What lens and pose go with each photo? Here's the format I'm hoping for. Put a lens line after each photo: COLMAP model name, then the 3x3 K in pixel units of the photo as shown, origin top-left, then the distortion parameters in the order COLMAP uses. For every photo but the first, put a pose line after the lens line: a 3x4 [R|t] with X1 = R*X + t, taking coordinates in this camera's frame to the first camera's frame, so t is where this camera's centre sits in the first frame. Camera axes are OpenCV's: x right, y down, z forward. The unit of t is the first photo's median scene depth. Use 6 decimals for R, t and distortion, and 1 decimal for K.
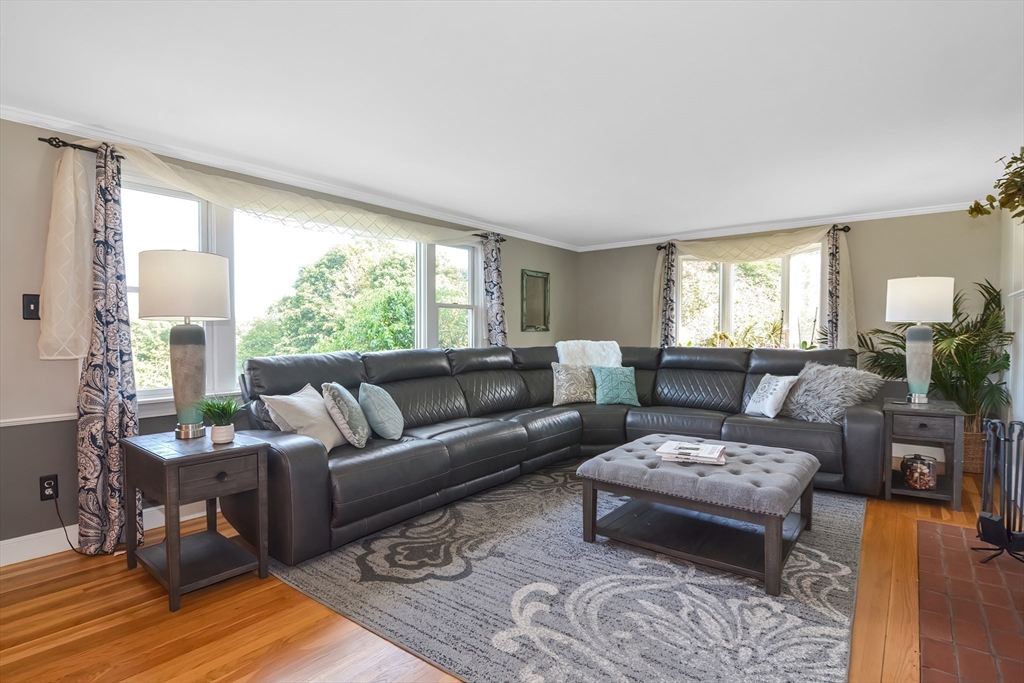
lens RADIAL K [[510.3, 0, 510.8], [0, 510.3, 350.9], [0, 0, 1]] dist [-0.012130, -0.001981]
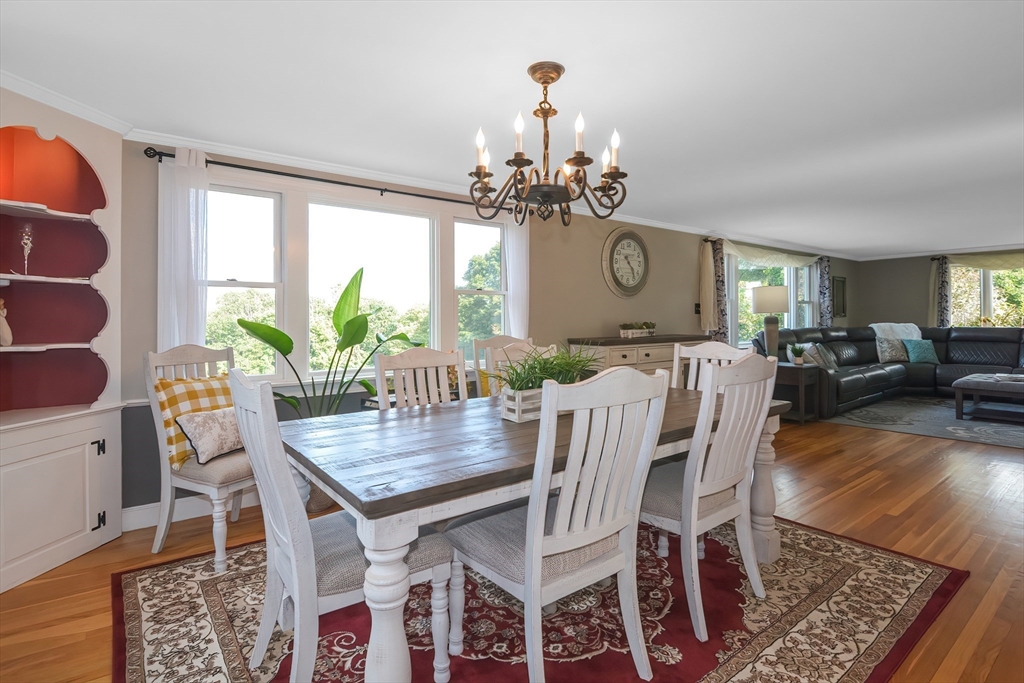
lens RADIAL K [[510.3, 0, 518.0], [0, 510.3, 310.7], [0, 0, 1]] dist [-0.012130, -0.001981]
pose [[0.972705, -0.008609, -0.231883, -0.636411], [-0.003013, 0.998759, -0.049721, 0.023833], [0.232024, 0.049063, 0.971472, -0.809455]]
